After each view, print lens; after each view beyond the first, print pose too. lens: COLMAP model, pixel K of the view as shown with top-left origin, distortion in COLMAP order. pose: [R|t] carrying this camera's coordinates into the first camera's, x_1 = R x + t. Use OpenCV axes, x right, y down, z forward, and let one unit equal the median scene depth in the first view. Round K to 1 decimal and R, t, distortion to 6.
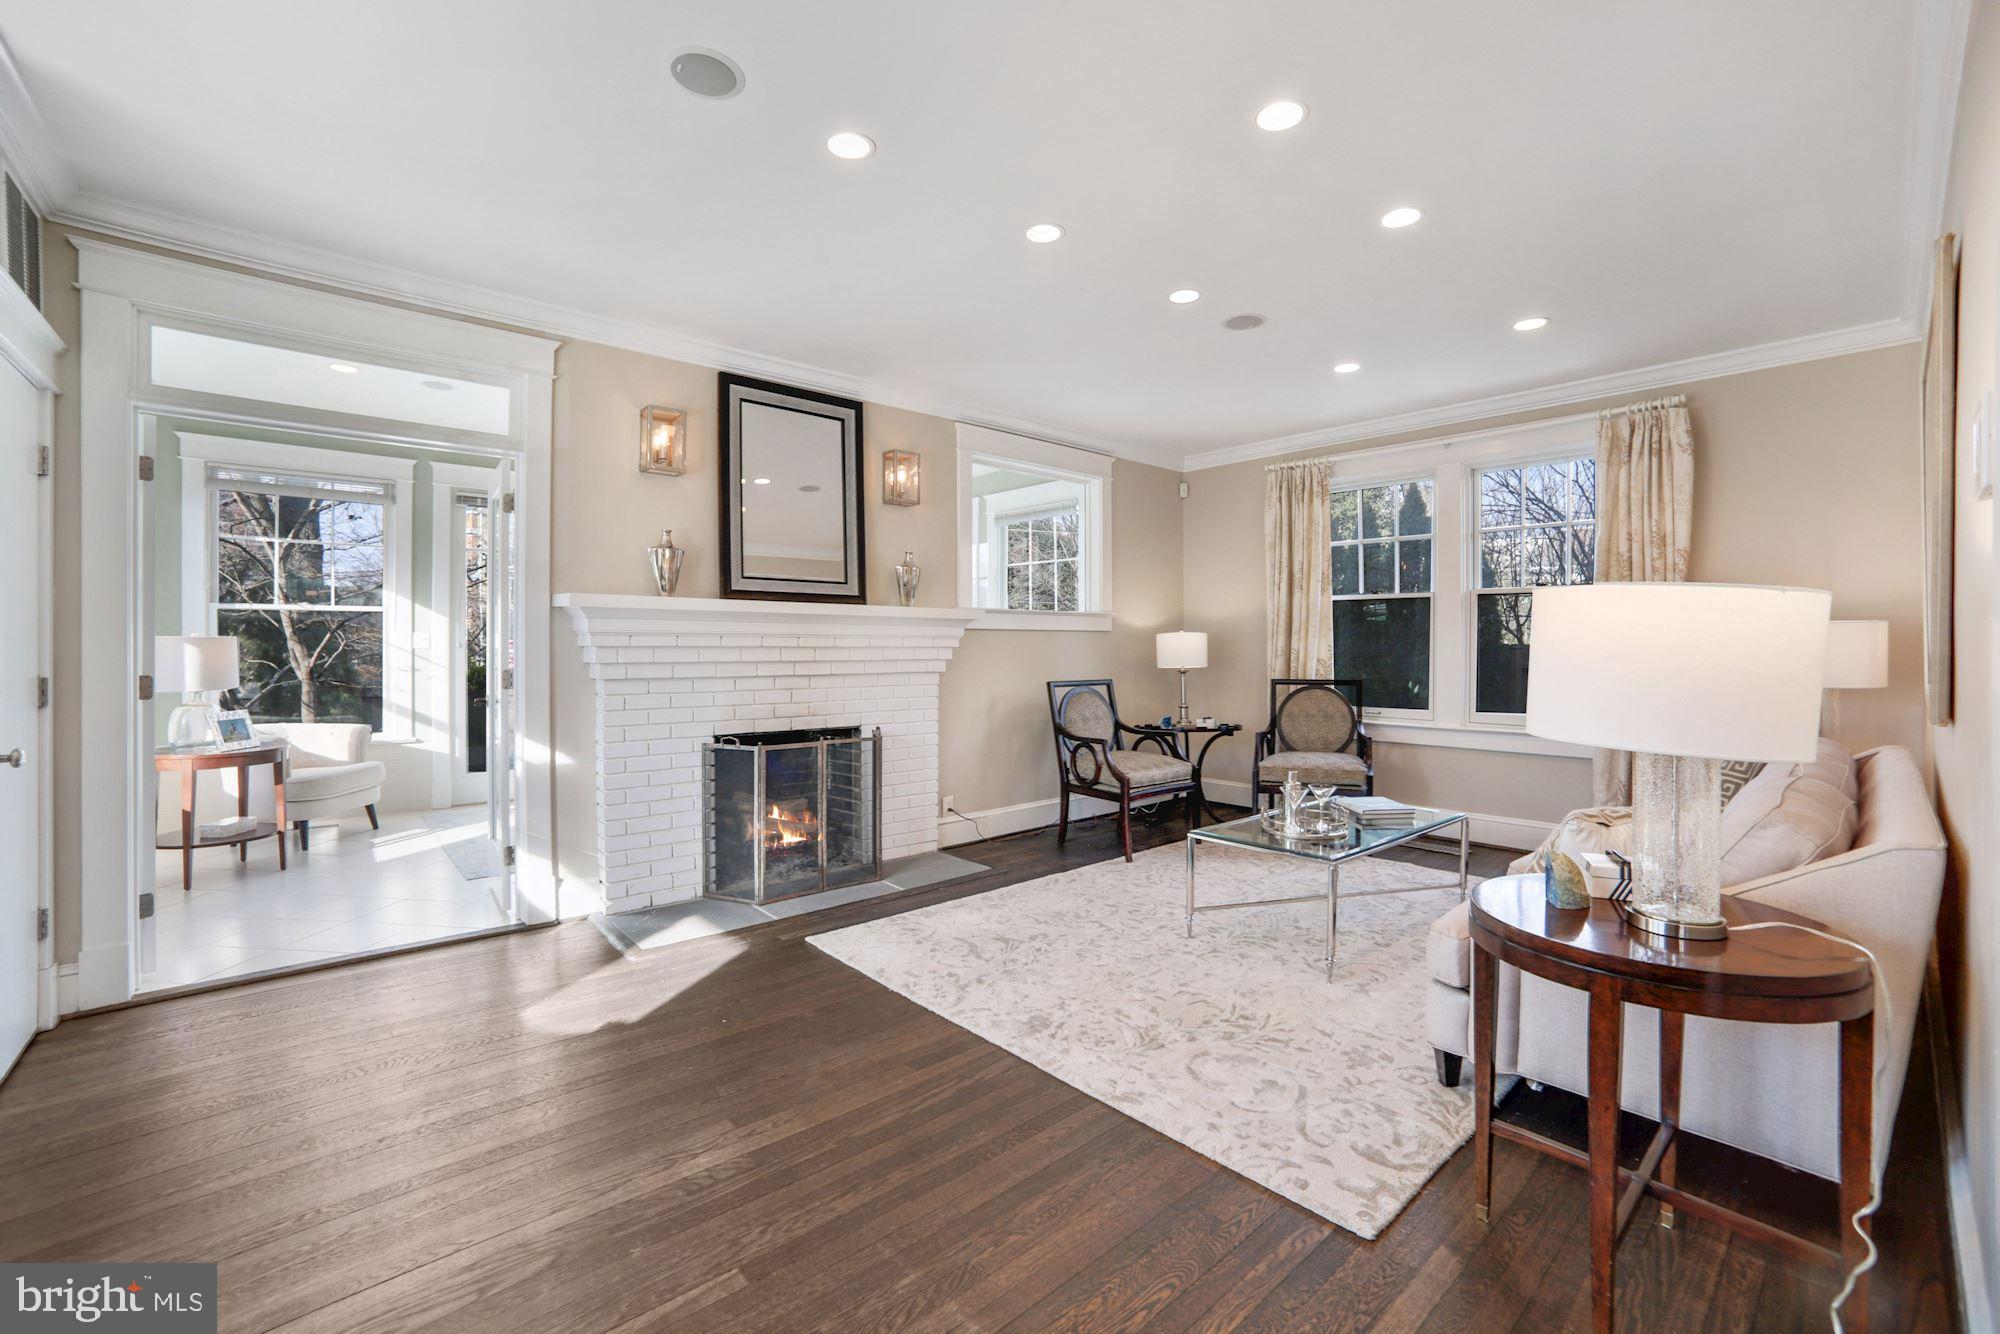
lens RADIAL K [[867.1, 0, 1007.2], [0, 867.1, 643.4], [0, 0, 1]] dist [-0.002846, -0.000011]
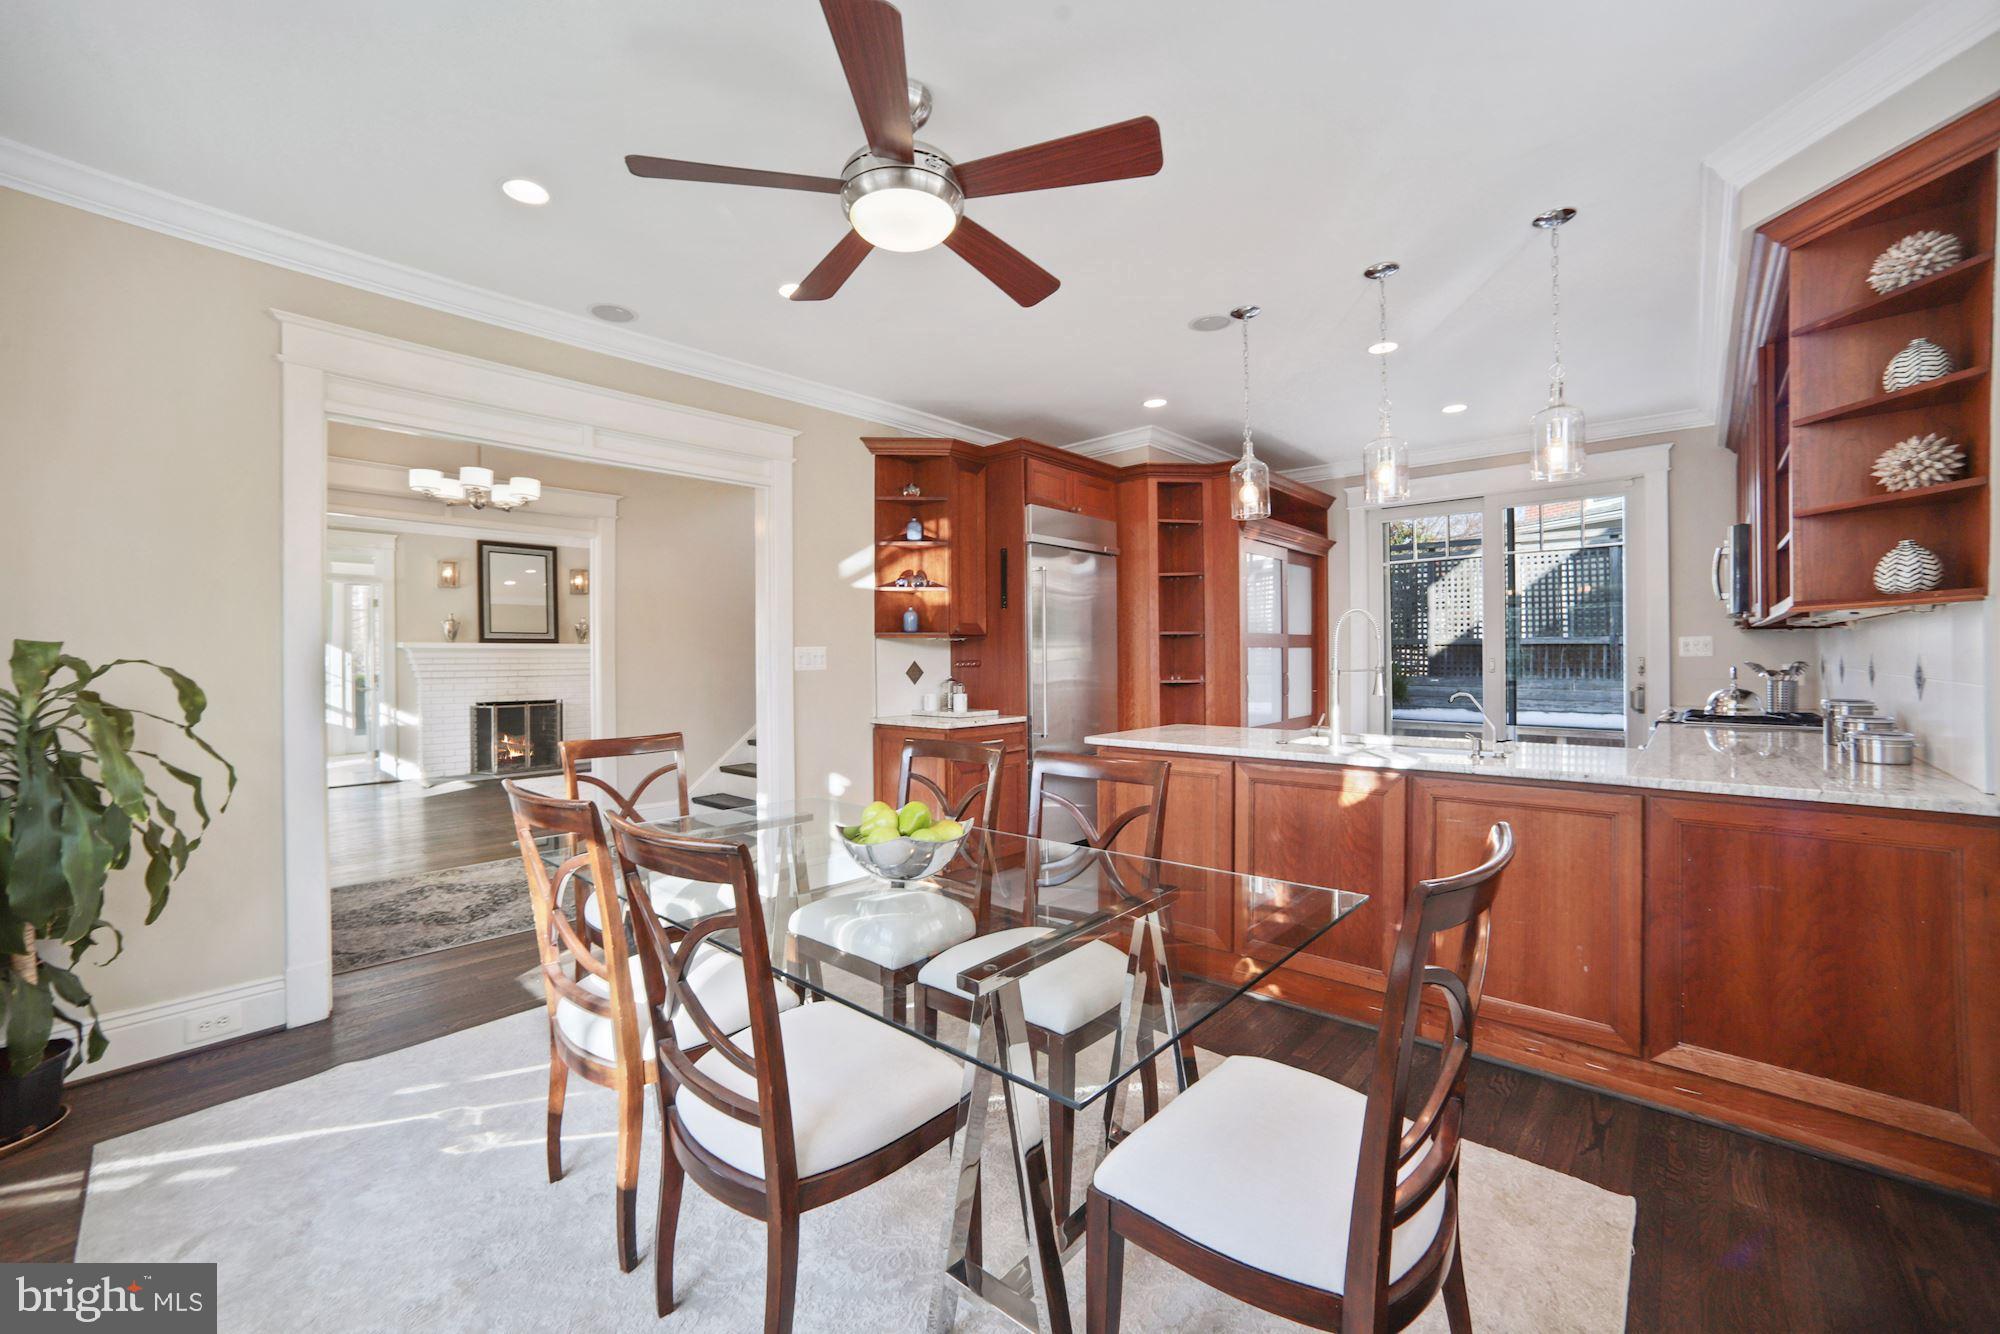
lens RADIAL K [[815.0, 0, 995.1], [0, 815.0, 655.3], [0, 0, 1]] dist [-0.002061, 0.000025]
pose [[0.993471, -0.010562, 0.113592, 0.443210], [0.010534, 0.999944, 0.000845, -0.003219], [-0.113595, 0.000357, 0.993527, -0.730437]]
